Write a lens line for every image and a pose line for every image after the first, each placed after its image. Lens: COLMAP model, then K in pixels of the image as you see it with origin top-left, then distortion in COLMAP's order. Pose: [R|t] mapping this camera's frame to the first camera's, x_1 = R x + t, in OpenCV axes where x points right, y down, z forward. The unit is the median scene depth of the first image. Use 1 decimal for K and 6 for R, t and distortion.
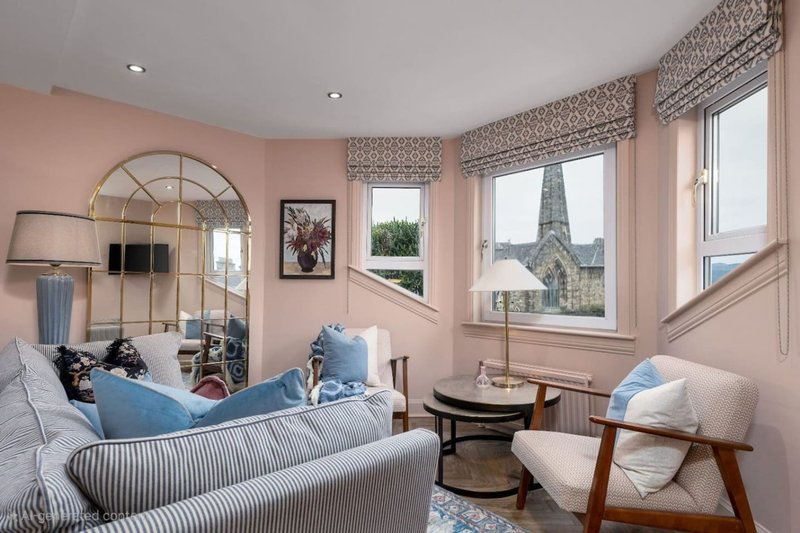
lens RADIAL K [[420.5, 0, 396.7], [0, 420.5, 283.3], [0, 0, 1]] dist [0.004606, 0.000040]
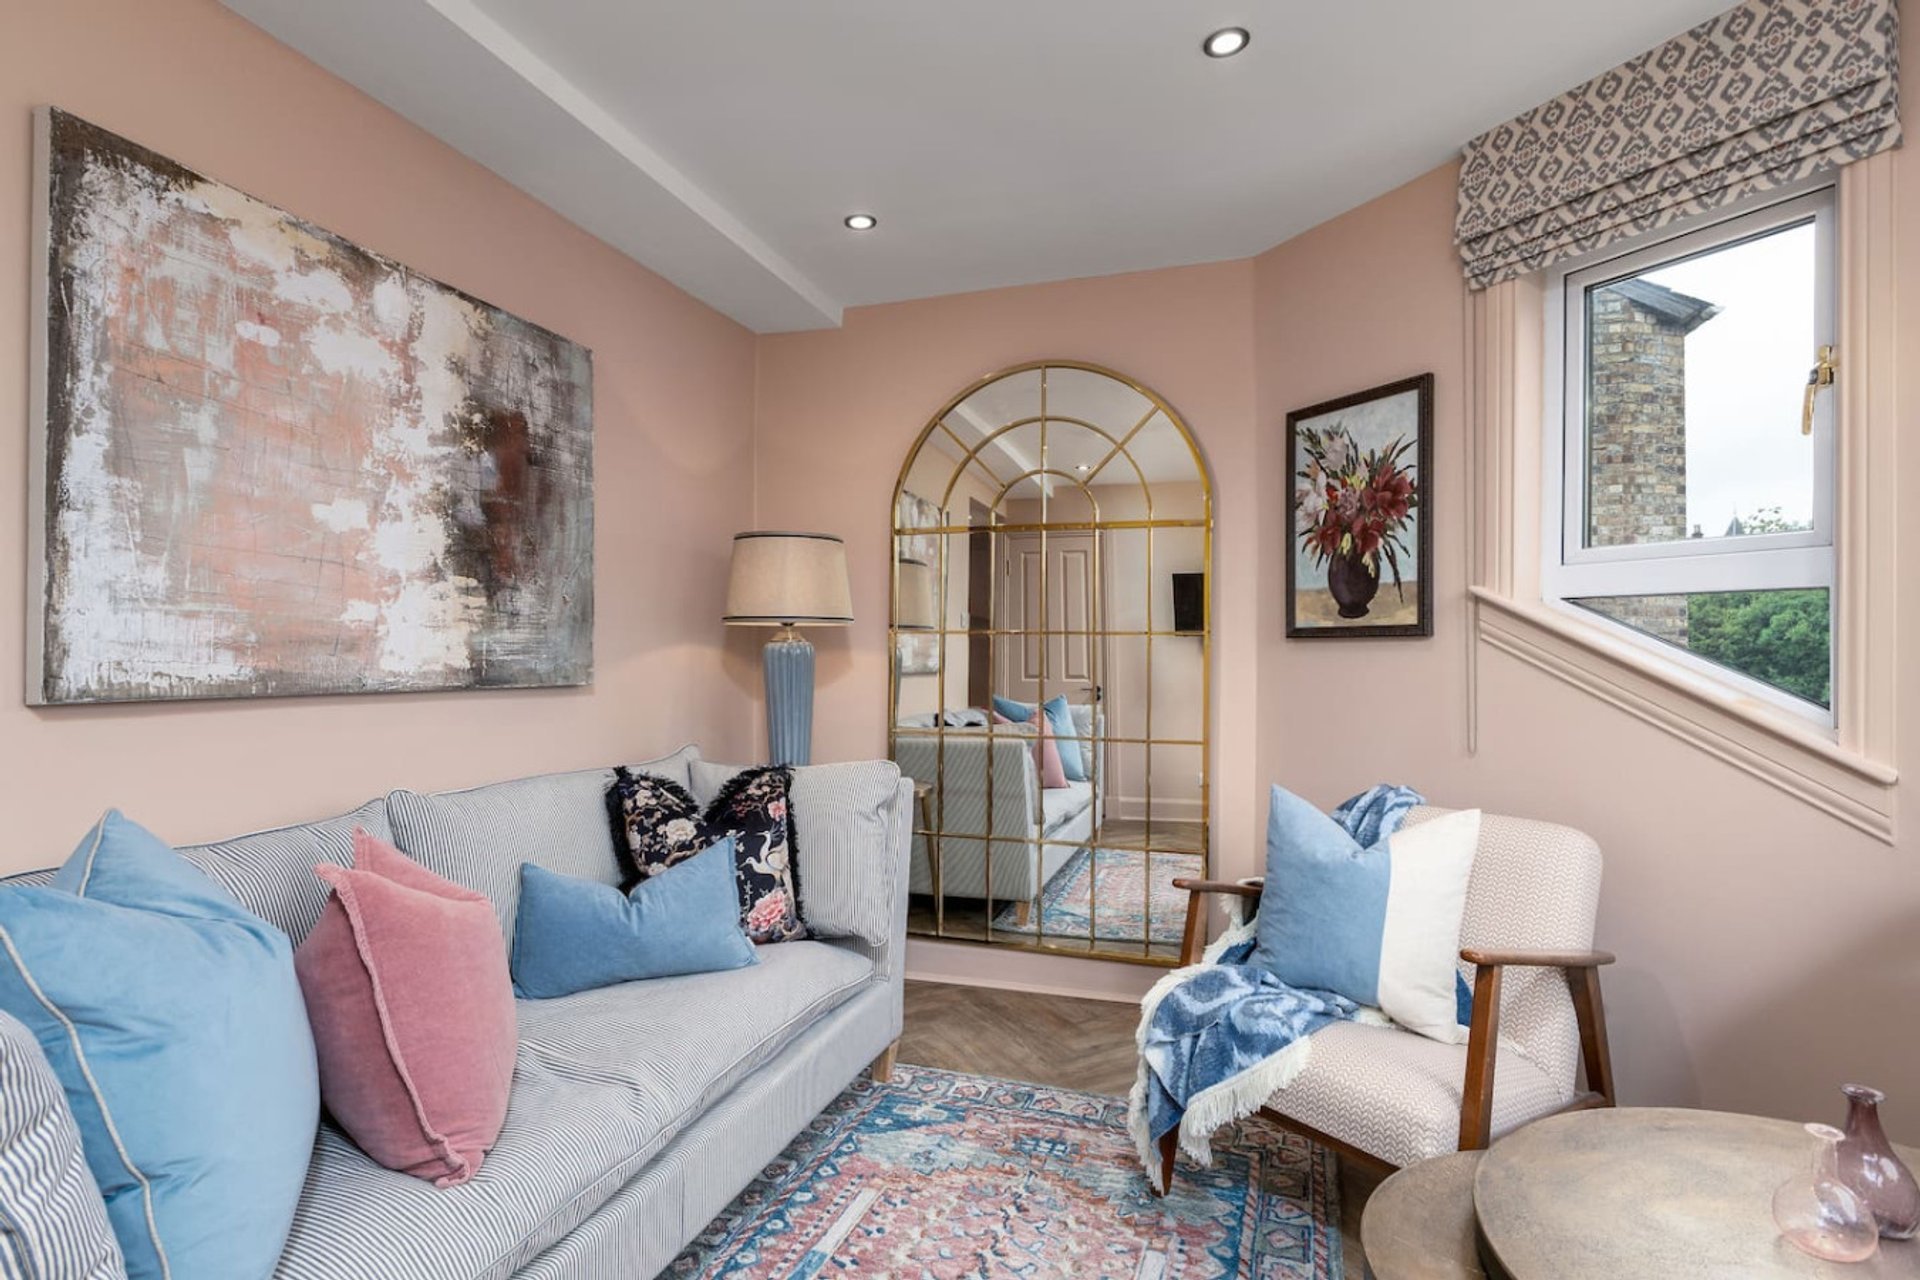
lens RADIAL K [[945.2, 0, 969.4], [0, 945.2, 653.2], [0, 0, 1]] dist [0.002660, -0.001118]
pose [[0.492376, -0.002555, -0.870379, 0.279944], [0.008922, 0.999958, 0.002111, -0.002564], [0.870337, -0.008805, 0.492378, 0.379423]]
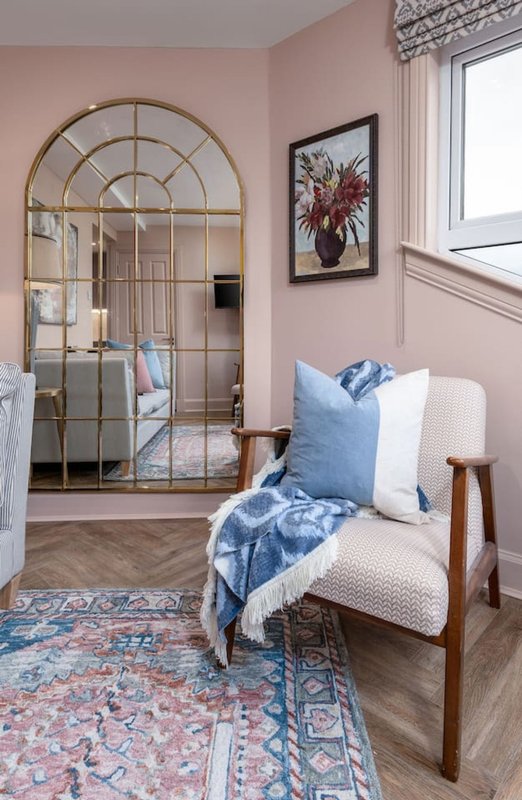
lens RADIAL K [[473.4, 0, 263.8], [0, 473.4, 338.7], [0, 0, 1]] dist [0.010051, 0.003631]
pose [[0.747118, -0.002621, -0.664686, 0.124676], [0.013519, 0.999845, 0.011253, 0.056921], [0.664554, -0.017393, 0.747038, 0.492474]]
